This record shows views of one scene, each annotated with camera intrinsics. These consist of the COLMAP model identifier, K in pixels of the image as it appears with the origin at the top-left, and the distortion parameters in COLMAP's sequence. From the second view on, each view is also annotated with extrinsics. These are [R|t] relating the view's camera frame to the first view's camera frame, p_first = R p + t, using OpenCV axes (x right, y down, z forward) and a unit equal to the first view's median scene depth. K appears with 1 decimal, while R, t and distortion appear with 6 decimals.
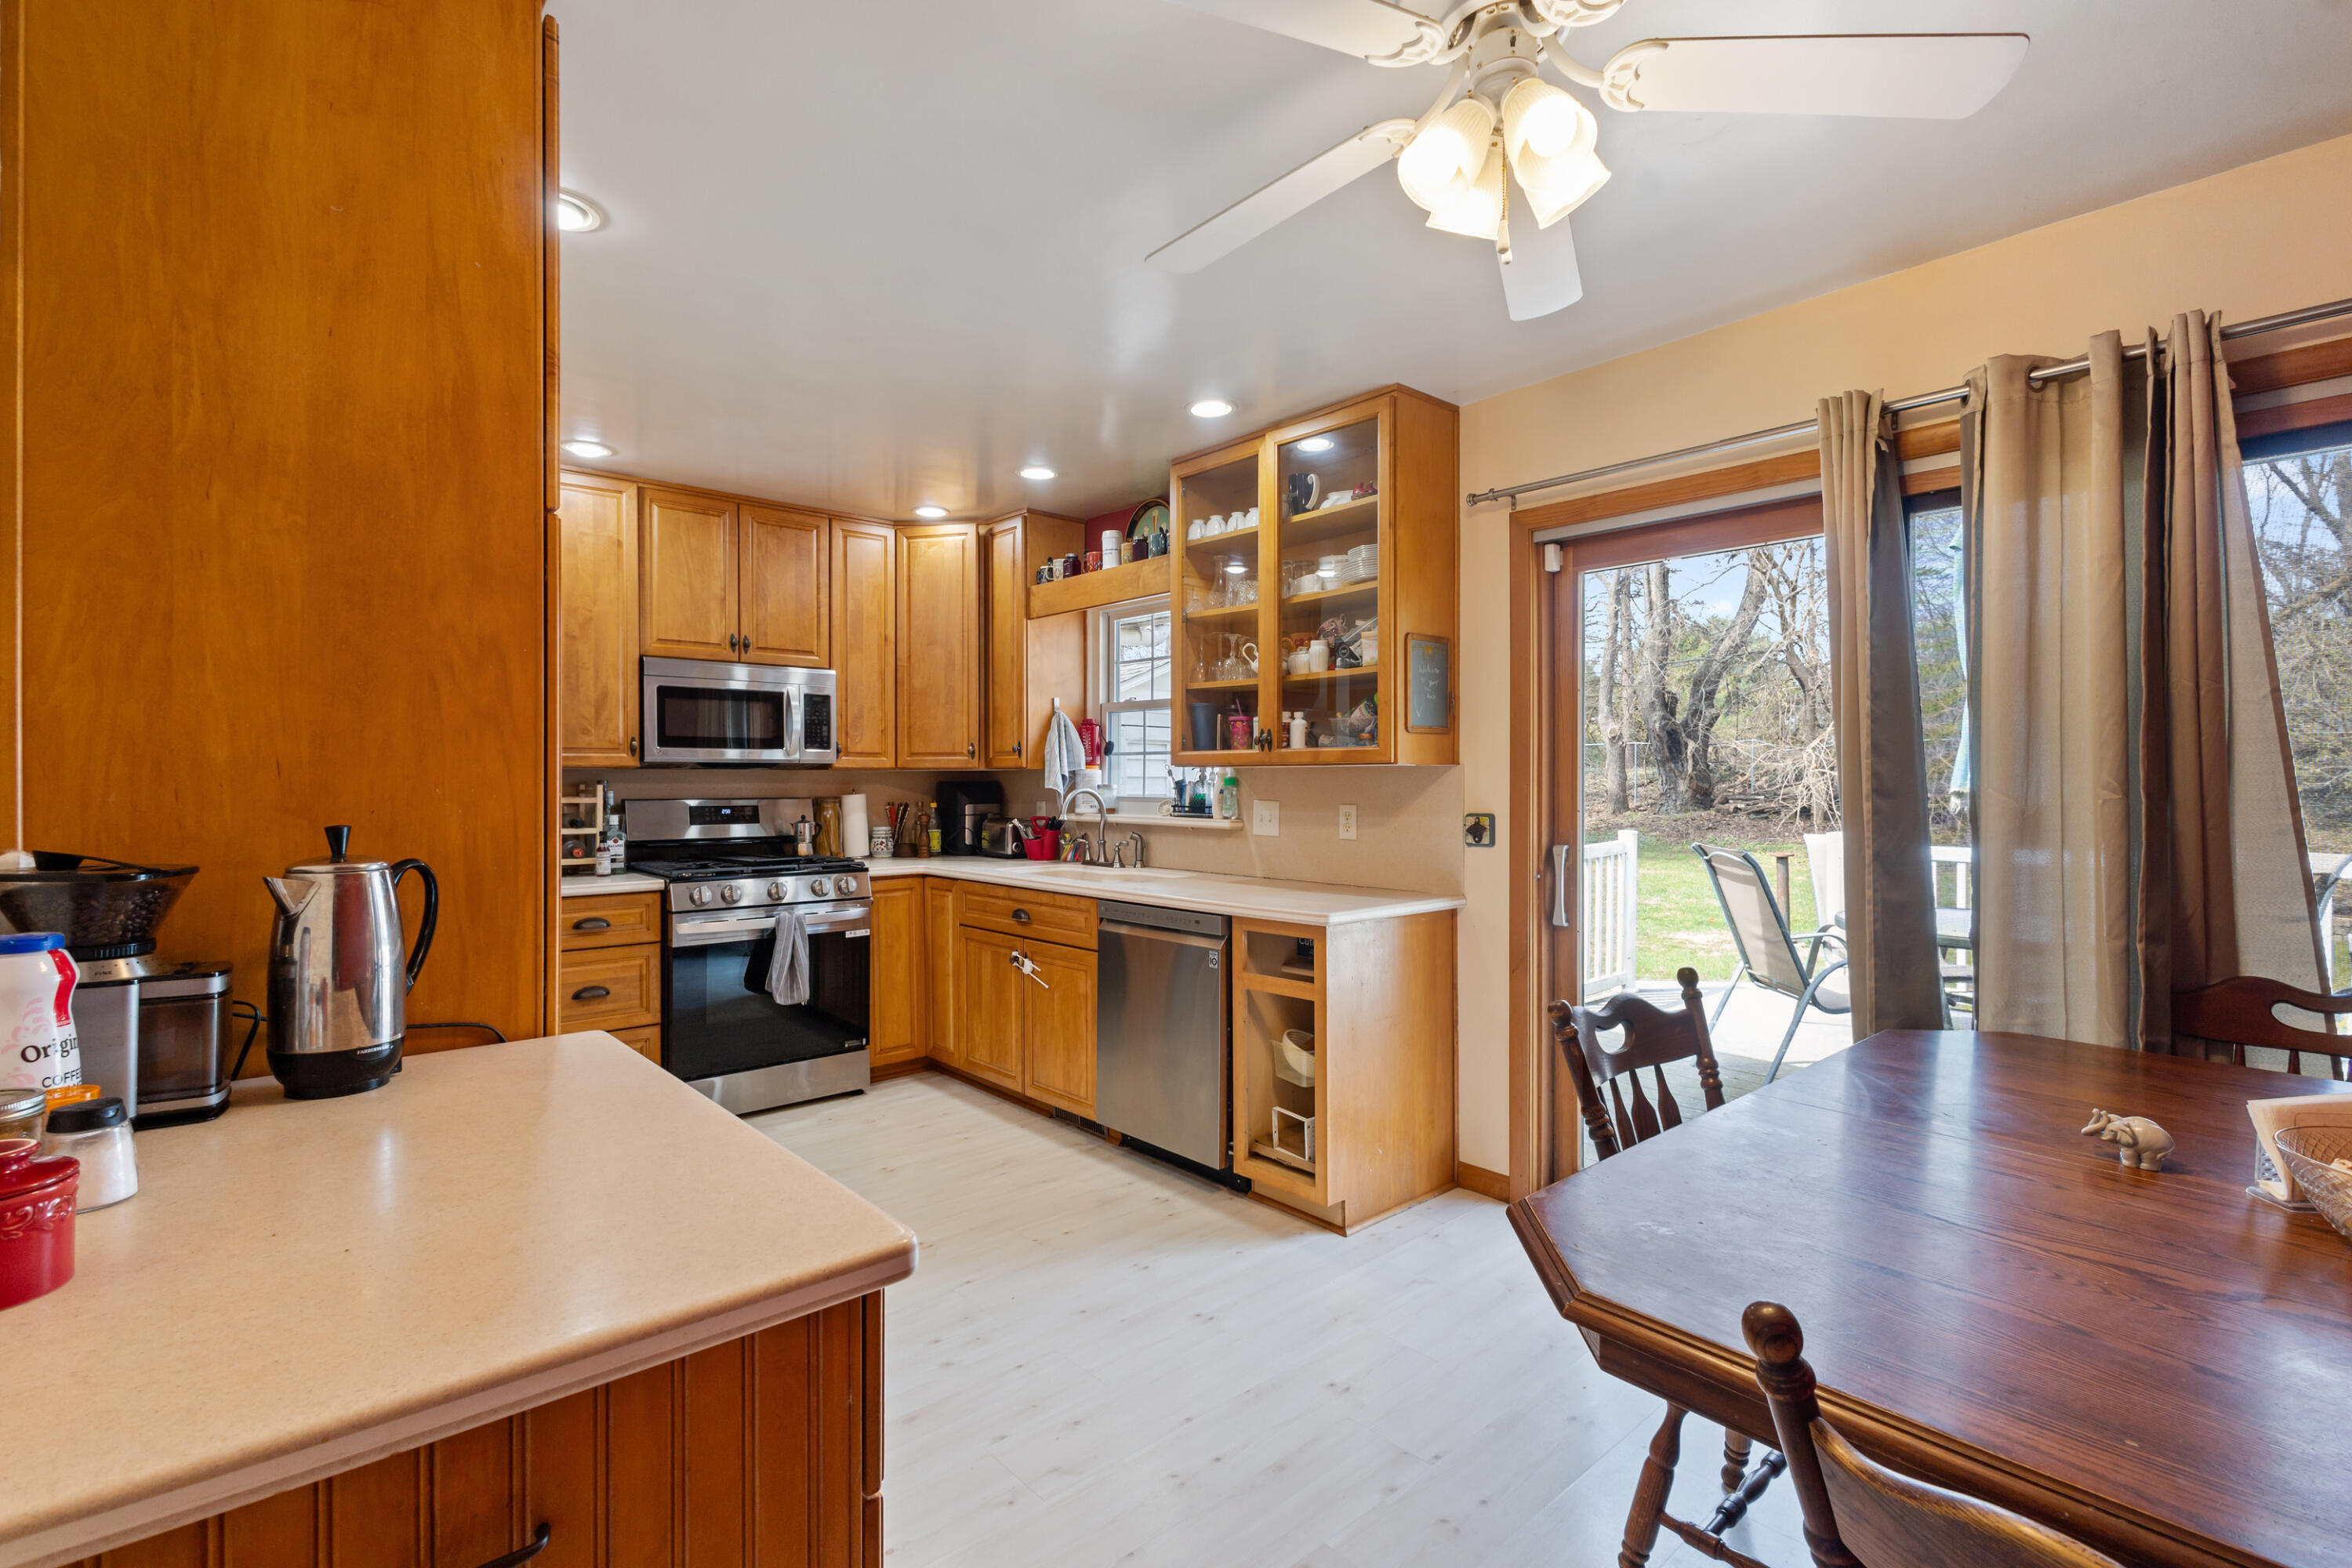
lens RADIAL K [[1092.9, 0, 1183.7], [0, 1092.9, 792.6], [0, 0, 1]] dist [0.010667, -0.001732]
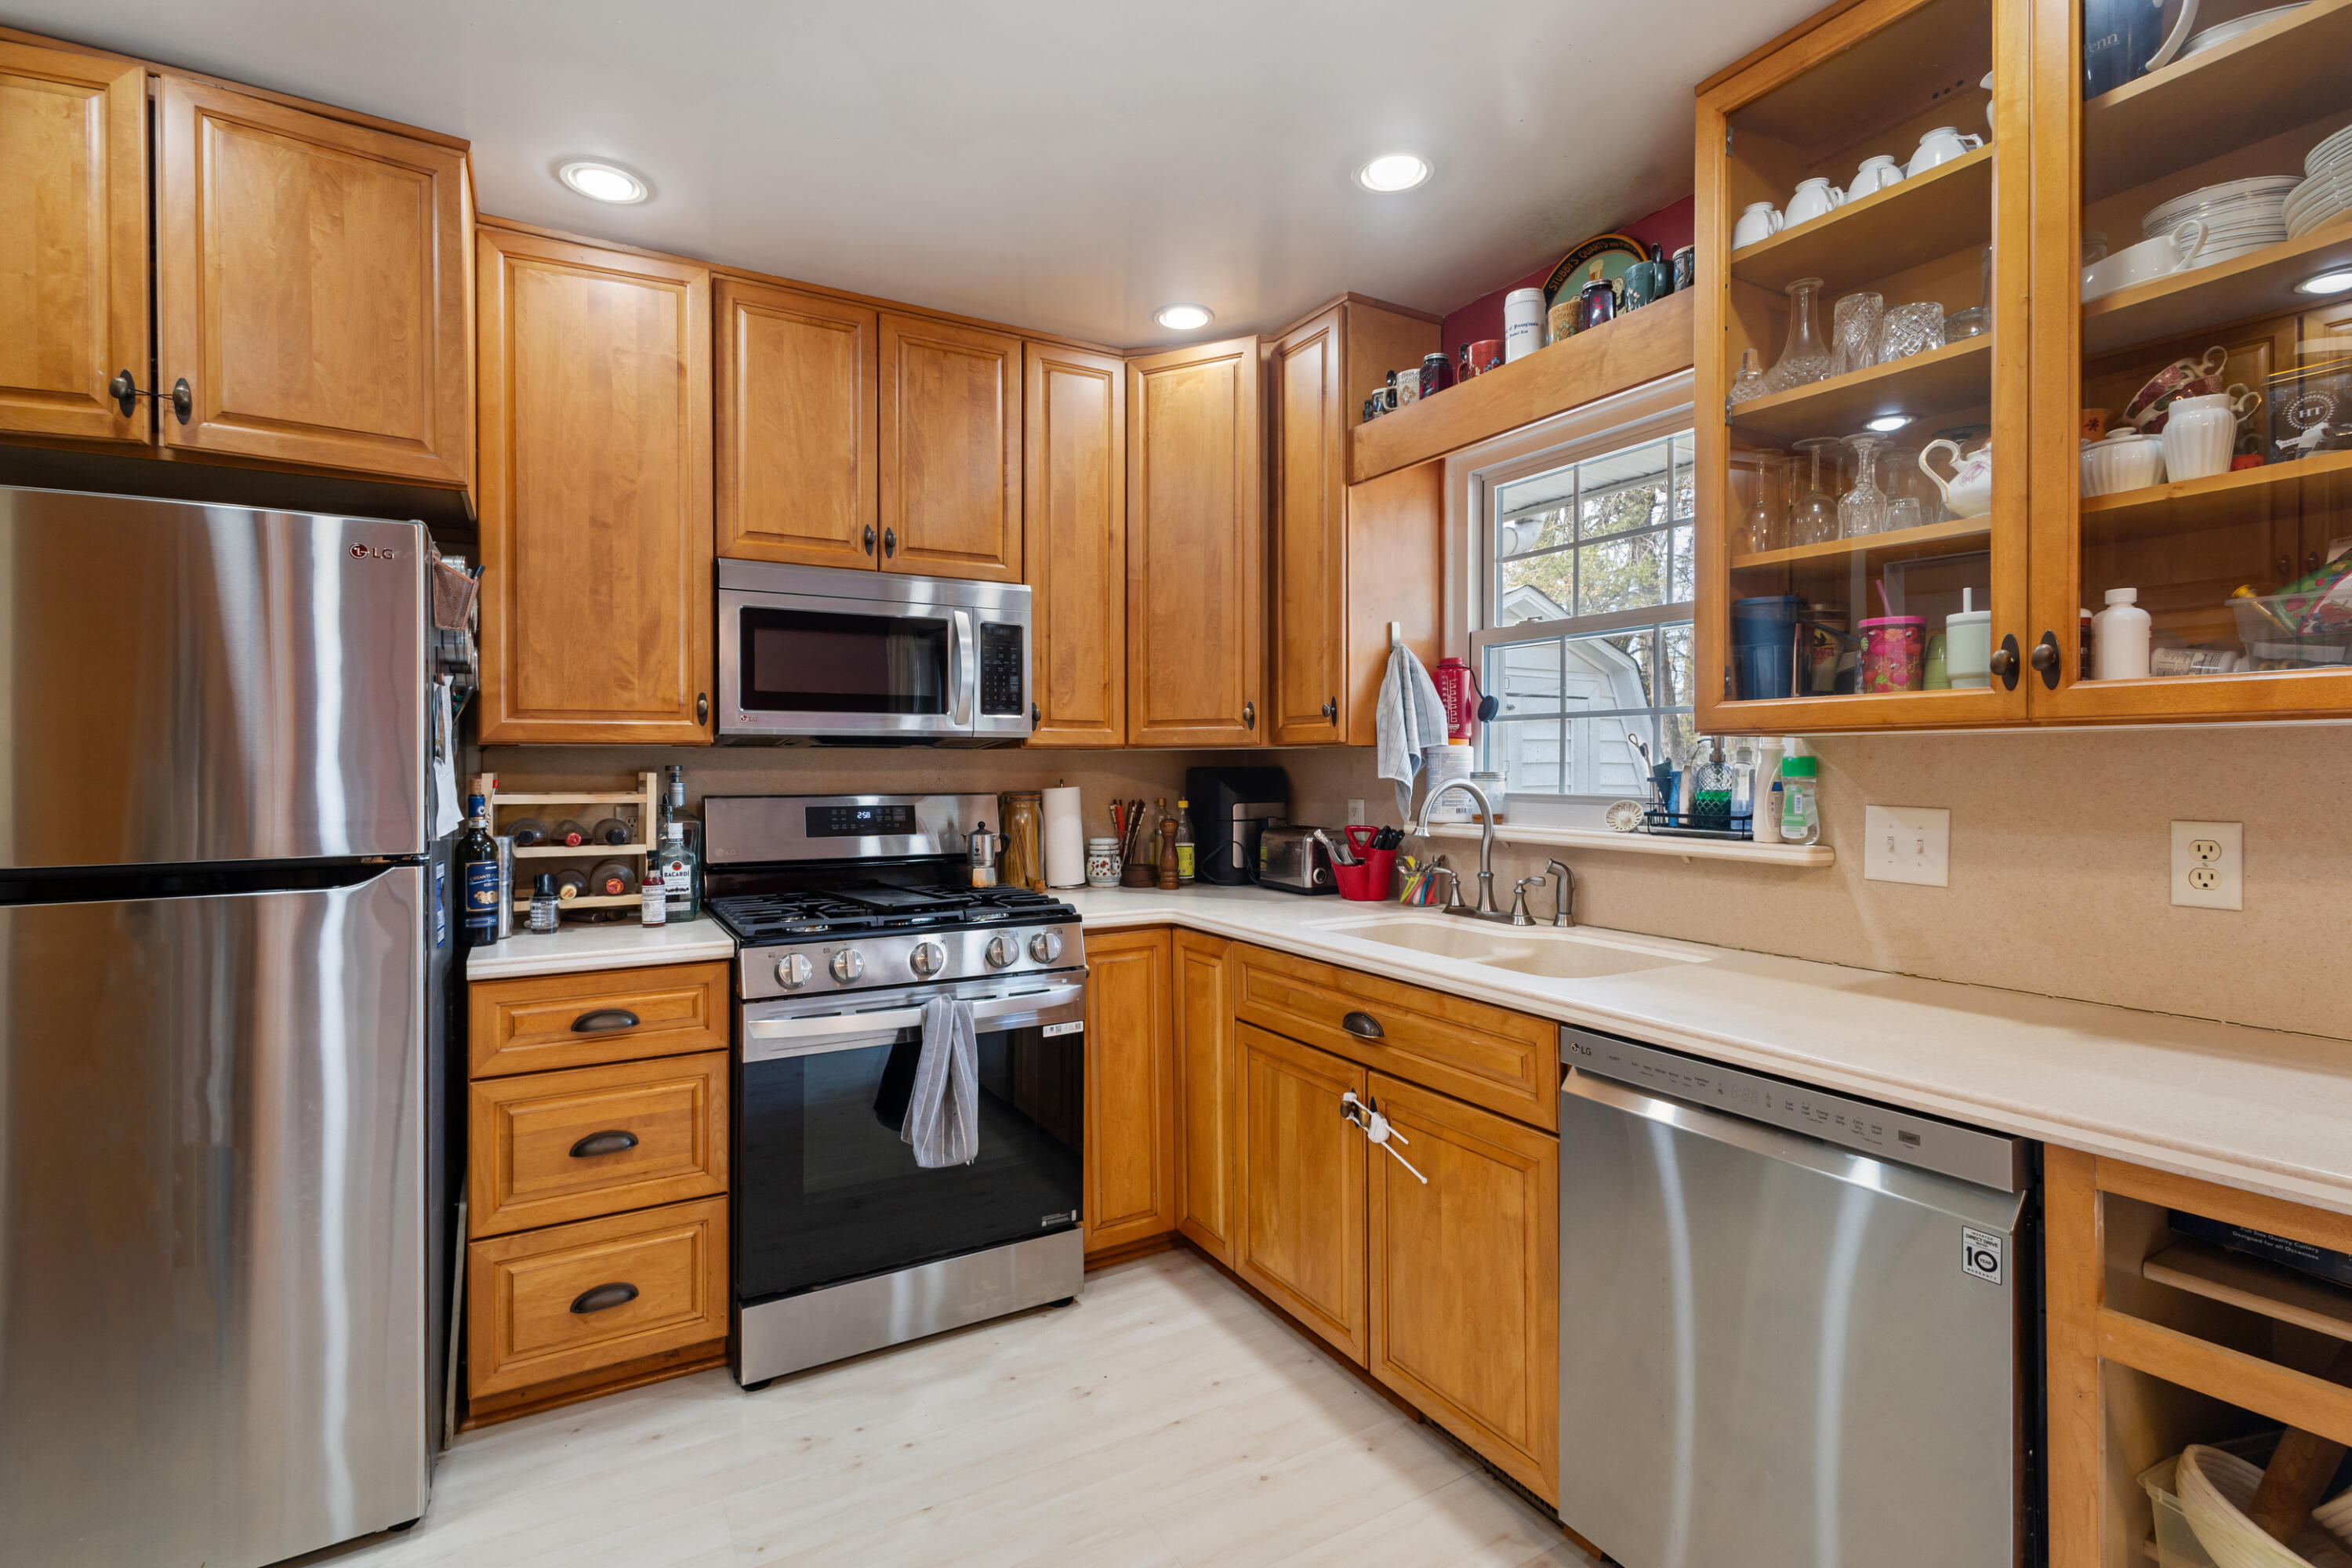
lens RADIAL K [[1092.9, 0, 1189.9], [0, 1092.9, 772.1], [0, 0, 1]] dist [0.010667, -0.001732]
pose [[0.981291, -0.000372, -0.192528, -0.123033], [-0.000680, 0.999985, -0.005398, -0.004437], [0.192528, 0.005428, 0.981277, 0.453064]]
